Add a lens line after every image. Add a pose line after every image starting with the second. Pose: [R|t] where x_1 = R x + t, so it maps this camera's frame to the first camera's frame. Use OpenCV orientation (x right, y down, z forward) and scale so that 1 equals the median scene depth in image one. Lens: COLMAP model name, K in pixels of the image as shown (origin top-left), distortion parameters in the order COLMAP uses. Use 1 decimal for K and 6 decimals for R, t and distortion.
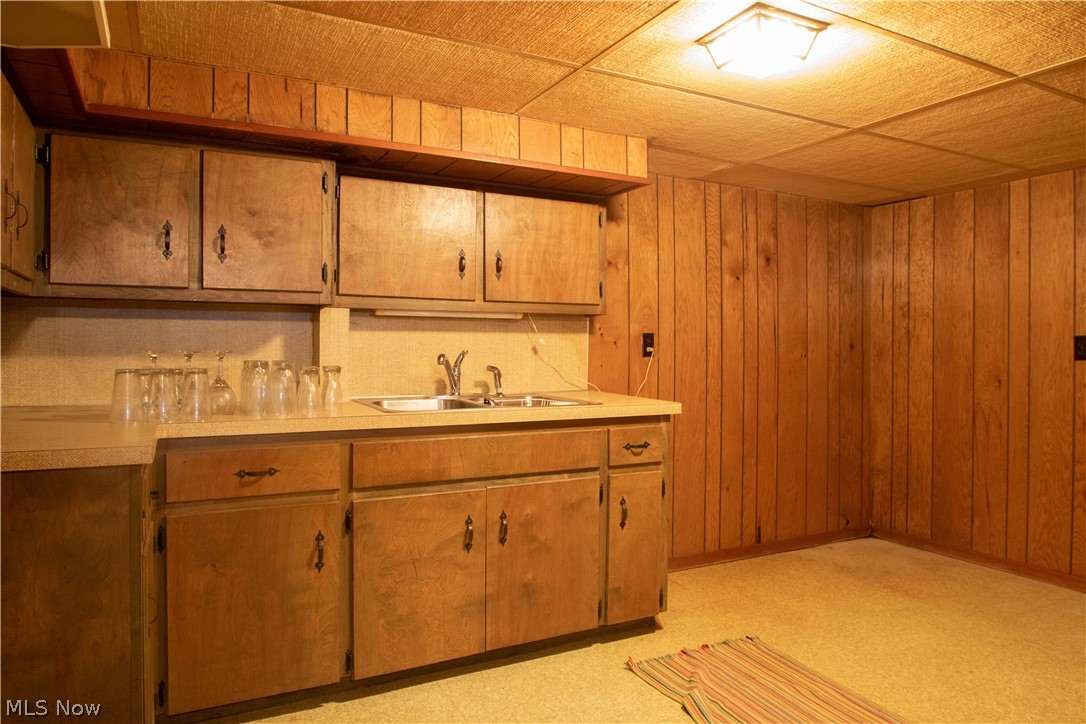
lens RADIAL K [[714.0, 0, 542.5], [0, 714.0, 347.2], [0, 0, 1]] dist [-0.031526, 0.001098]
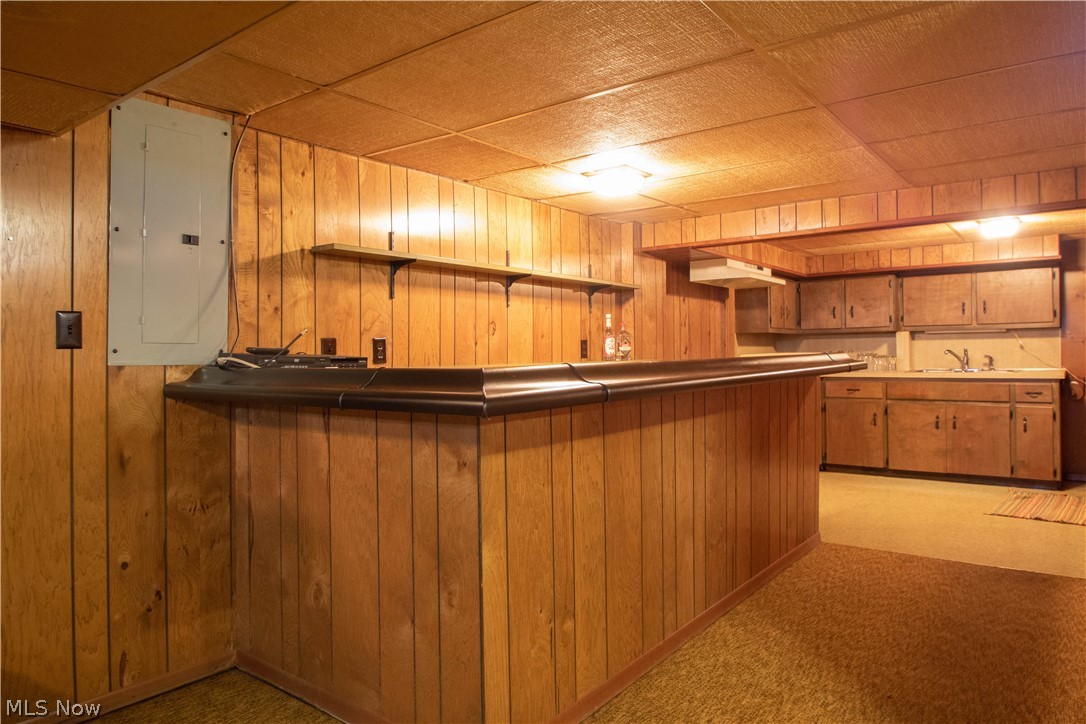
lens RADIAL K [[714.0, 0, 542.5], [0, 714.0, 347.2], [0, 0, 1]] dist [-0.031526, 0.001098]
pose [[0.407896, -0.019559, -0.912819, 1.566719], [0.013286, 0.999792, -0.015485, 0.021725], [0.912932, -0.005811, 0.408071, -1.237013]]
